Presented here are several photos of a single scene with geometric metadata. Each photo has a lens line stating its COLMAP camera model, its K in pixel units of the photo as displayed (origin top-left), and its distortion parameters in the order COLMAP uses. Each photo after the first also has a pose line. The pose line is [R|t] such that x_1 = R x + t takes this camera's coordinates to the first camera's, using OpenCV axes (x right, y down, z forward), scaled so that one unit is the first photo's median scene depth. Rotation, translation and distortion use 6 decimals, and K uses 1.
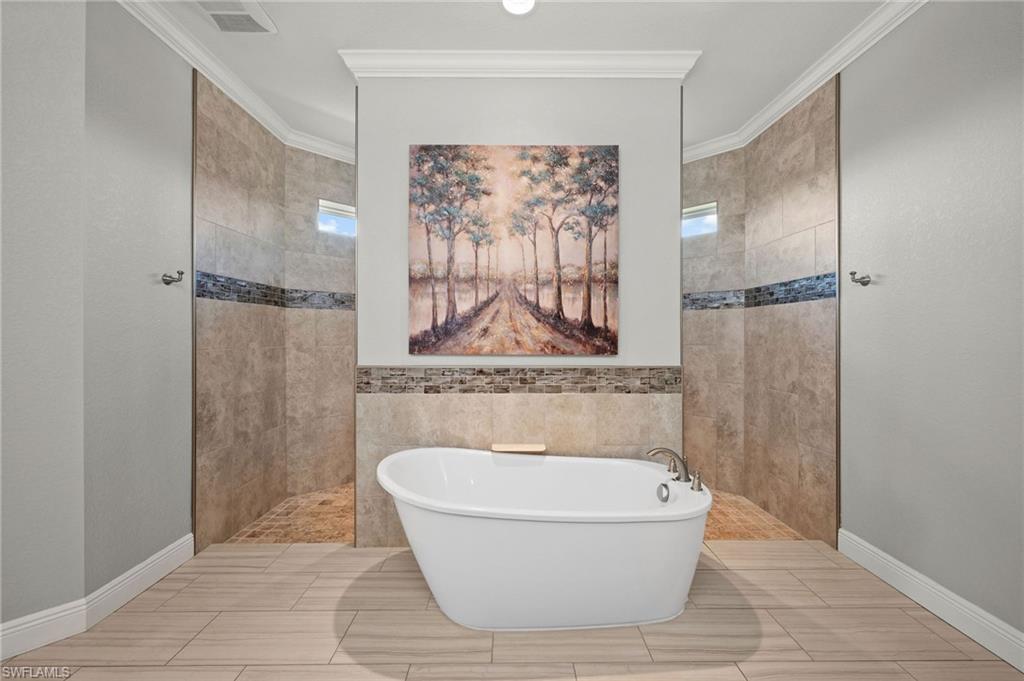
lens RADIAL K [[410.8, 0, 515.2], [0, 410.8, 337.7], [0, 0, 1]] dist [0.001215, -0.000077]
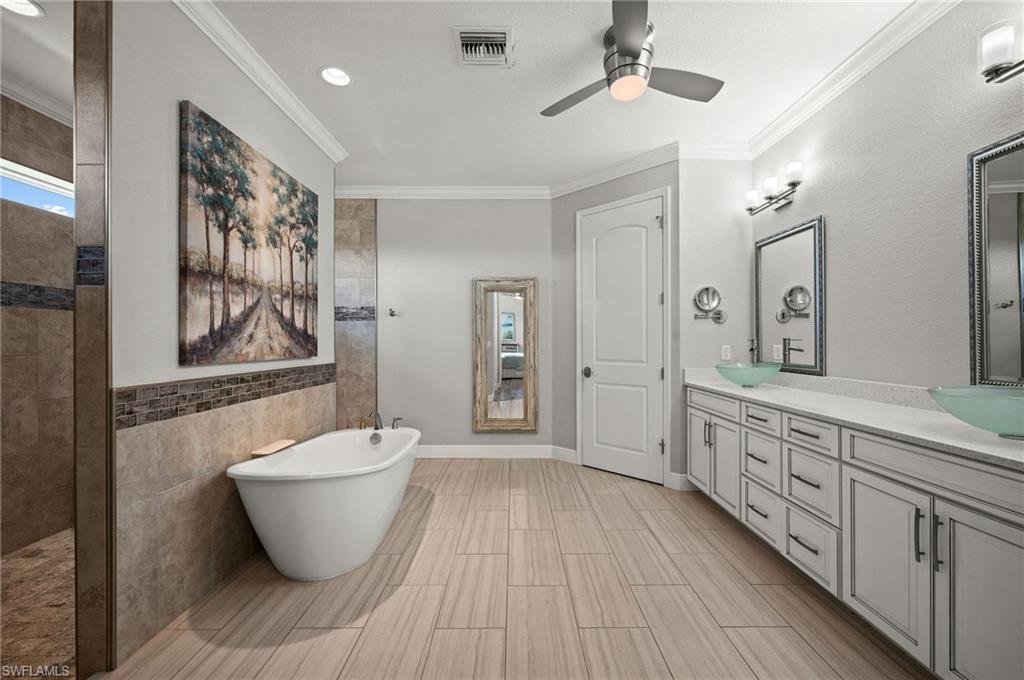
lens RADIAL K [[410.8, 0, 515.2], [0, 410.8, 337.2], [0, 0, 1]] dist [0.001215, -0.000077]
pose [[0.003851, 0.010224, 0.999940, -1.044170], [-0.001329, 0.999947, -0.010219, -0.006880], [-0.999992, -0.001290, 0.003865, 0.368870]]
